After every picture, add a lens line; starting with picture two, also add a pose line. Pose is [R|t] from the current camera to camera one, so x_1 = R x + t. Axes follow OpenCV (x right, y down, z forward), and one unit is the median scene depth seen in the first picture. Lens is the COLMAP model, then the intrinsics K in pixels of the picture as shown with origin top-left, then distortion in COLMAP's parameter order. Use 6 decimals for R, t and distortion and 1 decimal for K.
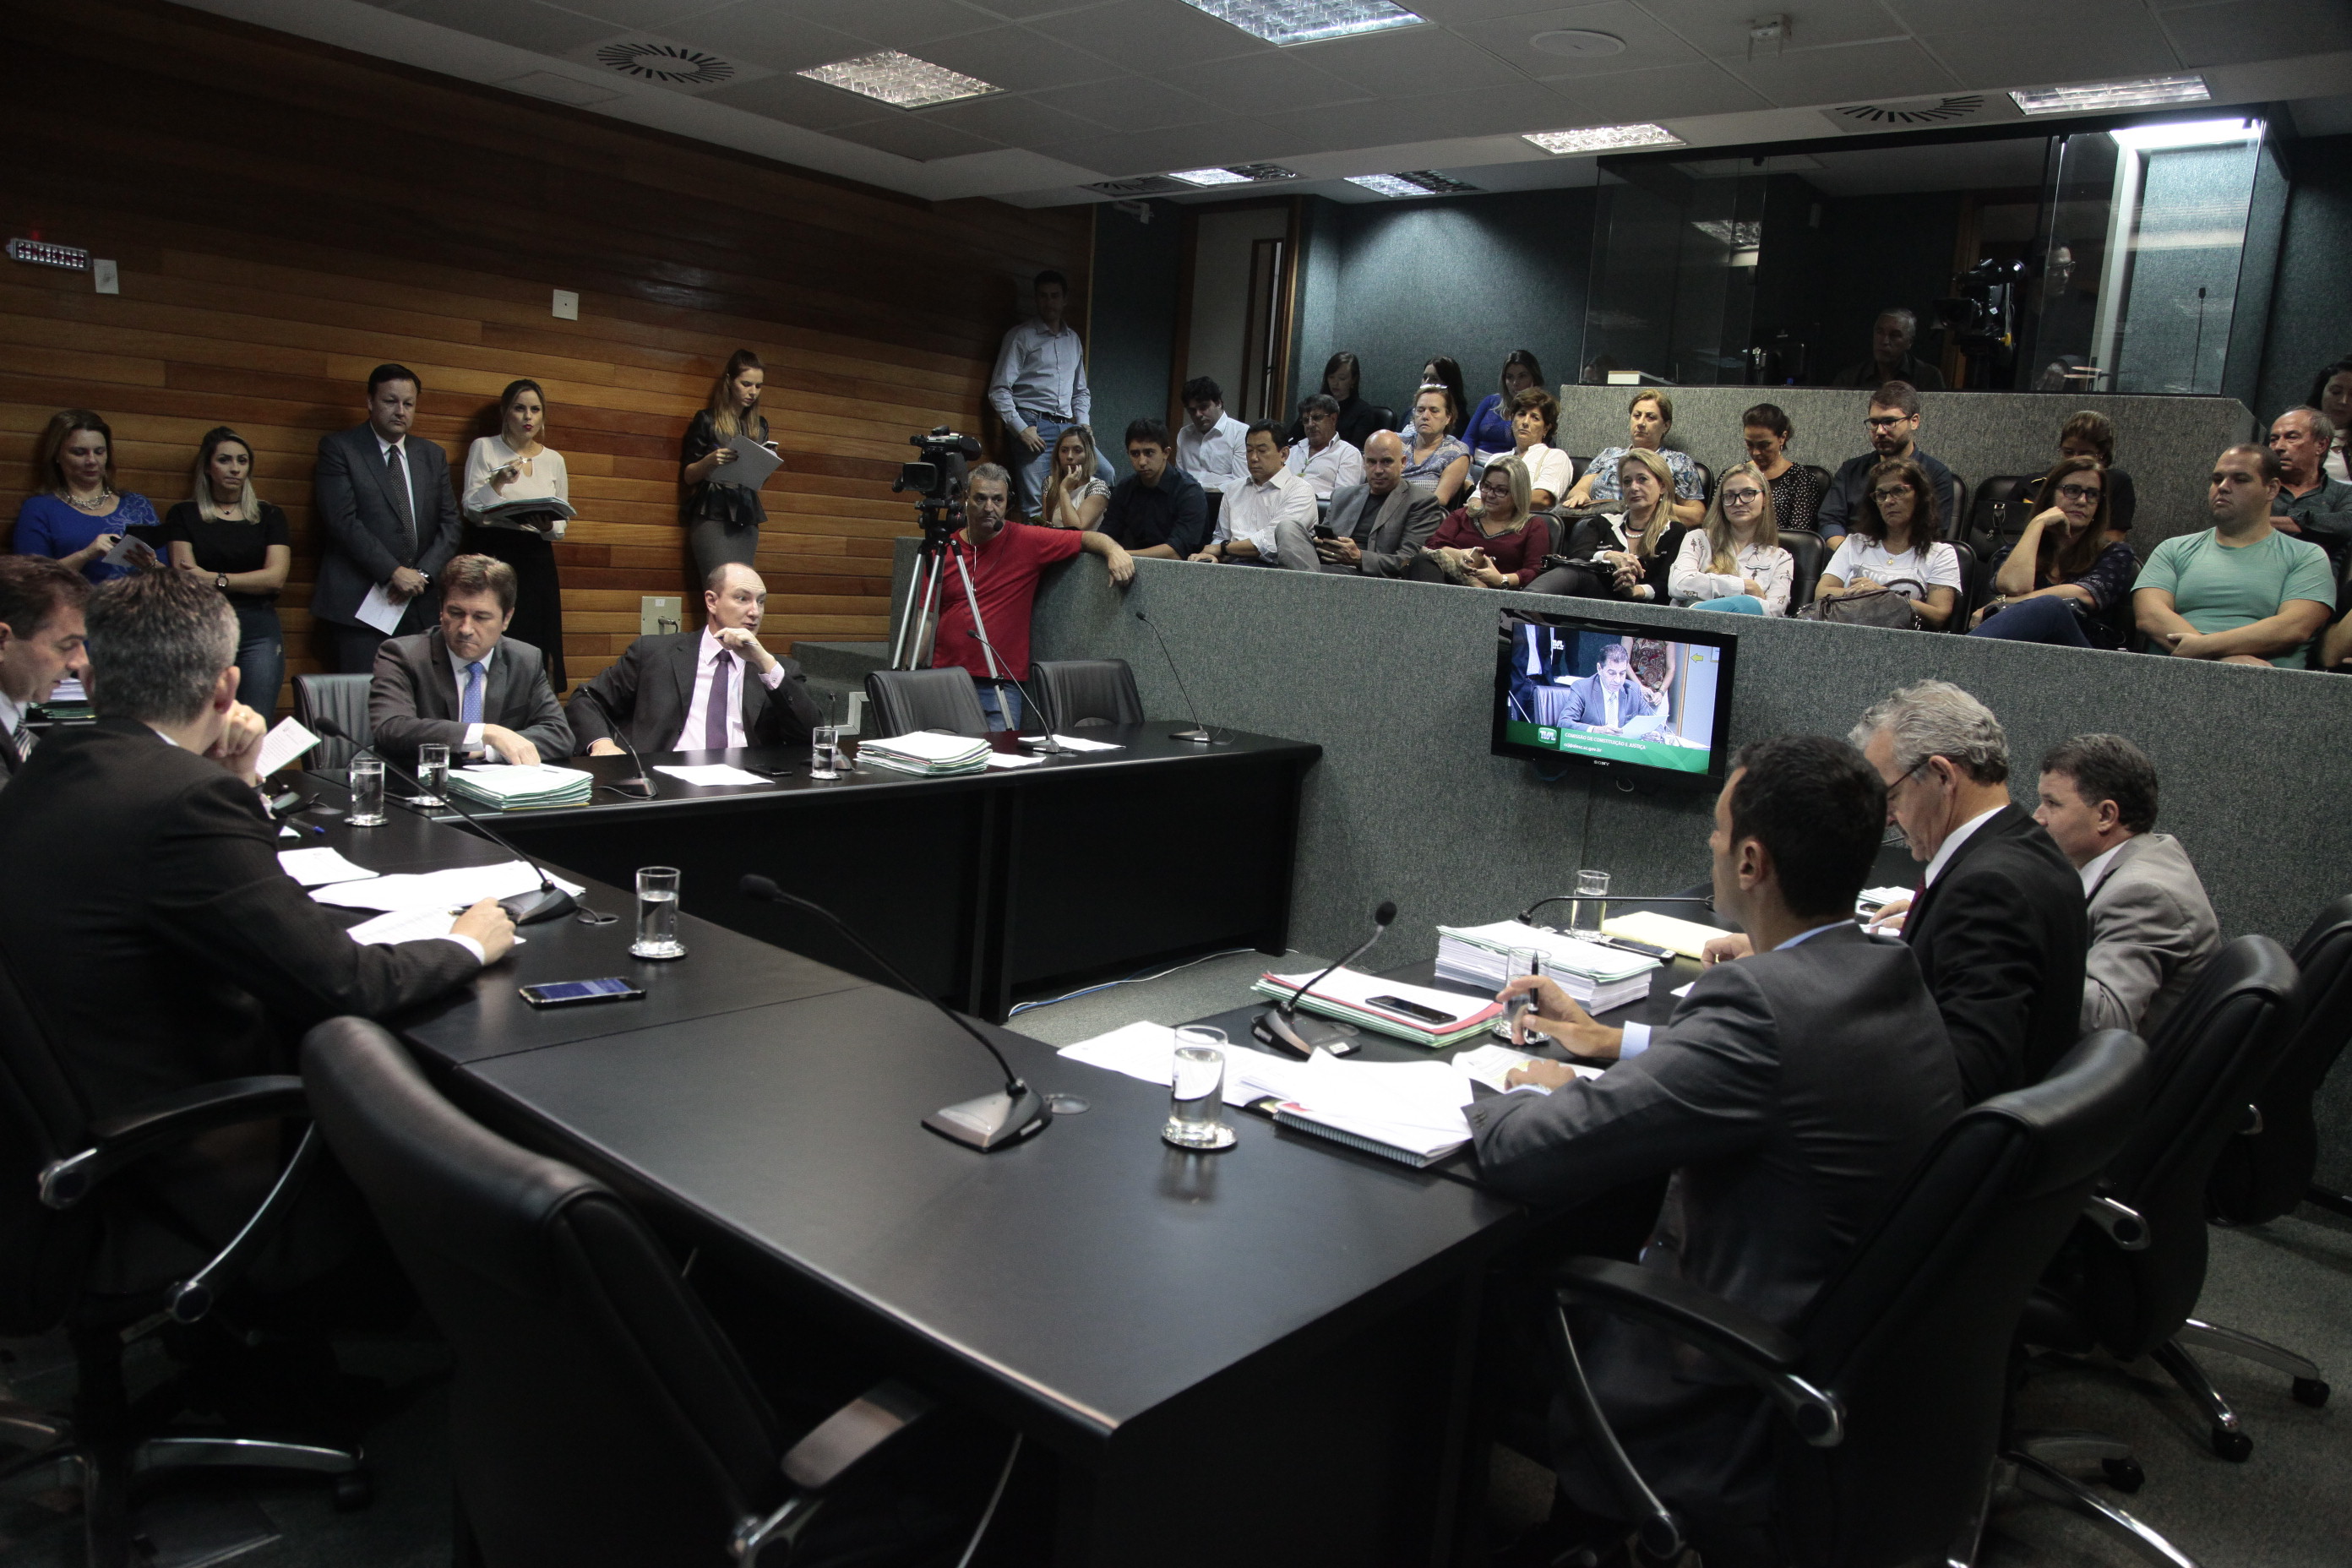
lens RADIAL K [[1647.0, 0, 1176.0], [0, 1647.0, 784.0], [0, 0, 1]] dist [-0.119415, 0.079895]
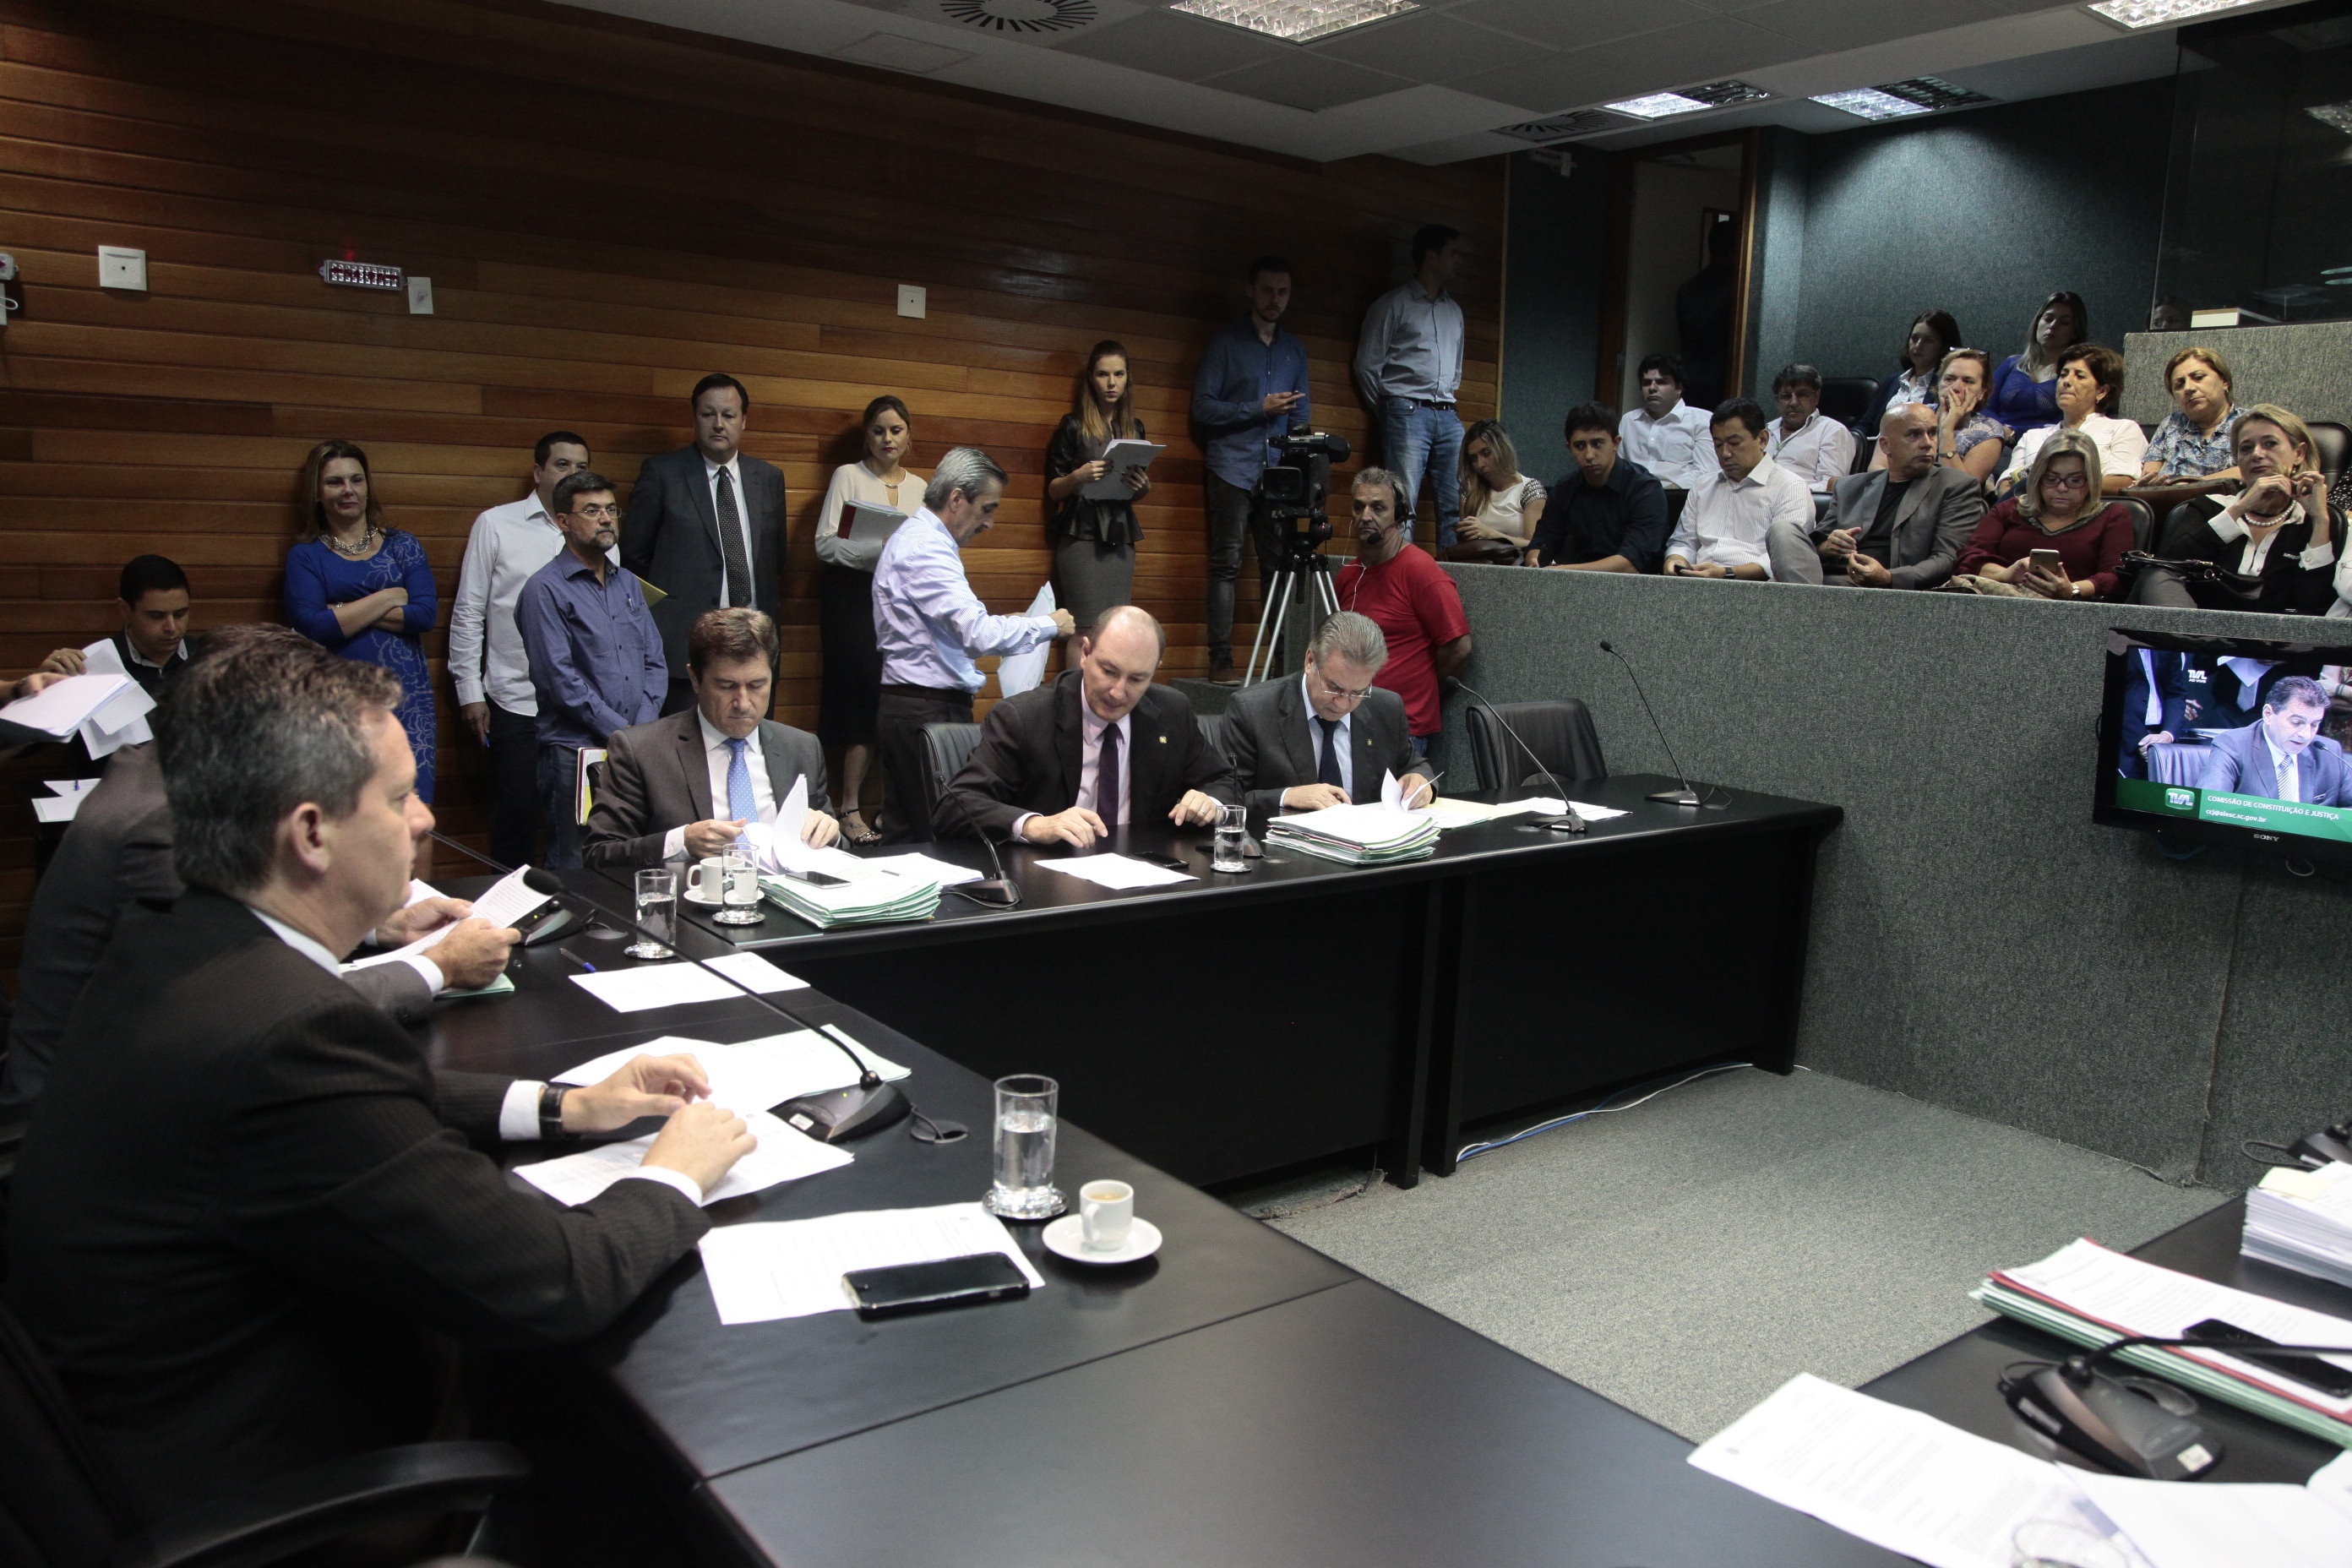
lens RADIAL K [[1734.3, 0, 1176.0], [0, 1734.3, 784.0], [0, 0, 1]] dist [-0.092139, 0.069886]
pose [[0.976410, -0.007789, -0.215782, -0.044642], [0.005011, 0.999897, -0.013417, -0.024993], [0.215865, 0.012019, 0.976349, 0.136882]]
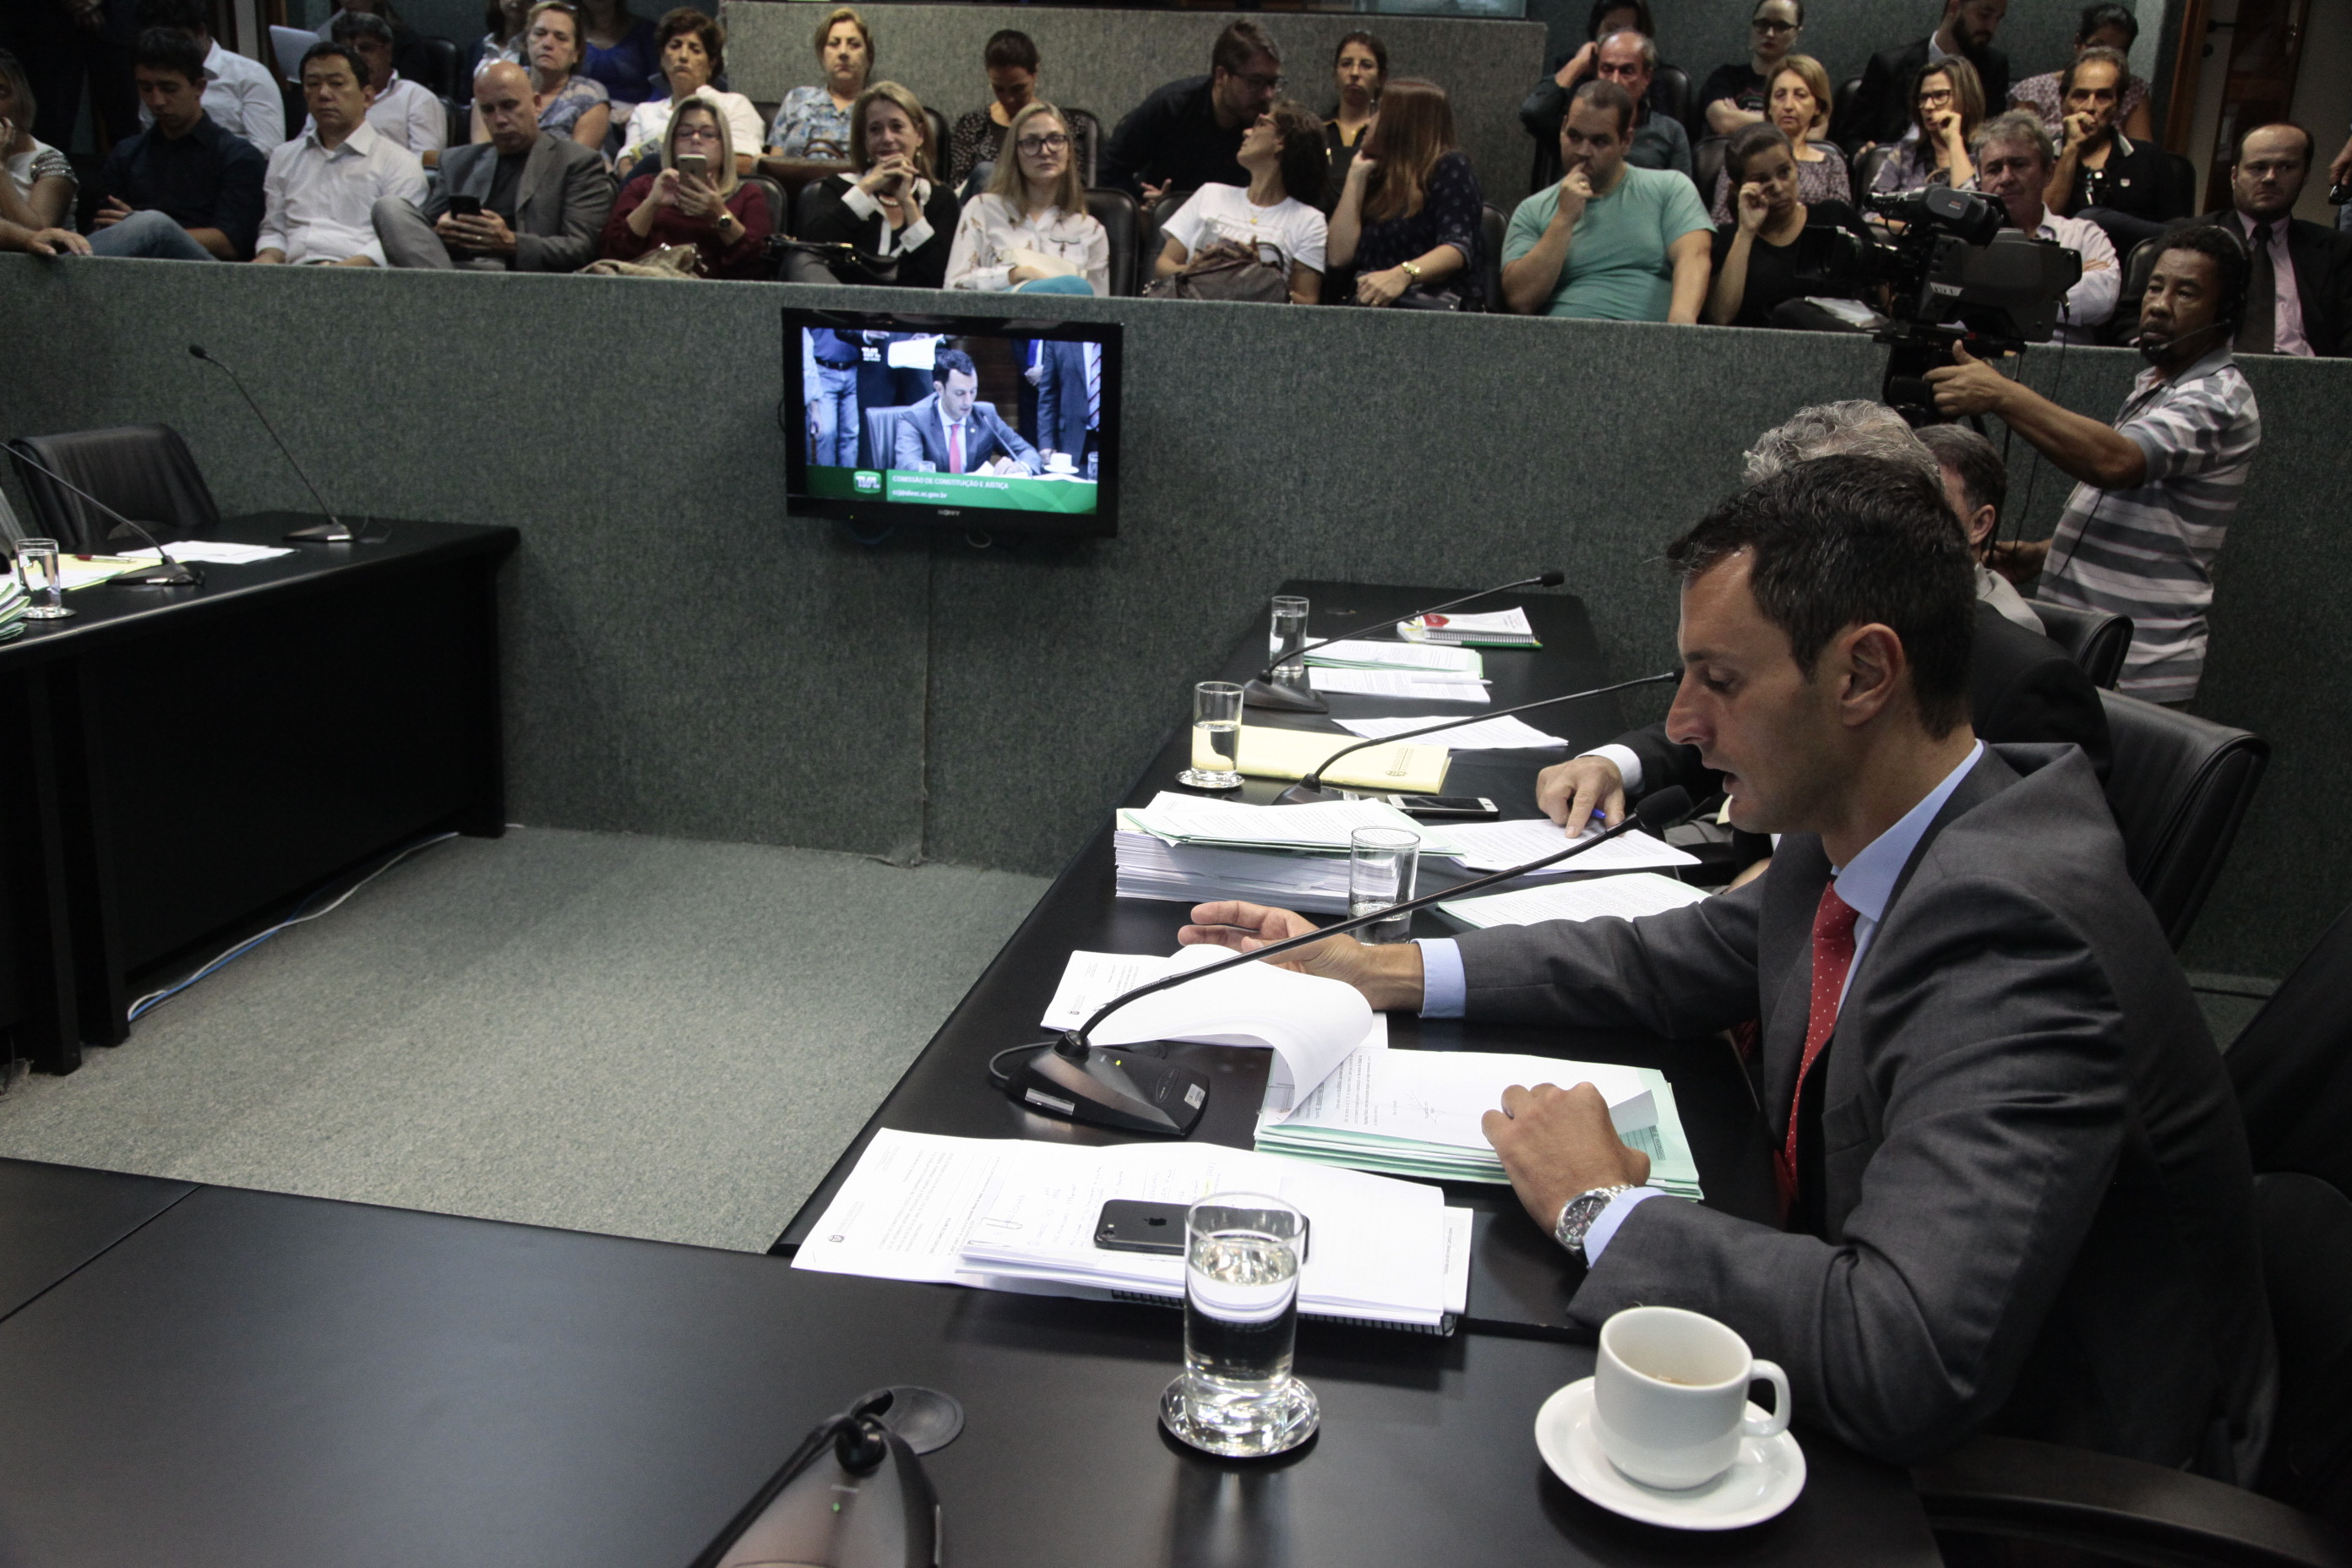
lens RADIAL K [[1876.6, 0, 1176.0], [0, 1876.6, 784.0], [0, 0, 1]] dist [-0.074444, 0.085512]
pose [[0.854783, -0.168041, 0.491027, -0.075802], [0.099449, 0.981632, 0.162817, -0.017222], [-0.509368, -0.090341, 0.855794, 0.182966]]
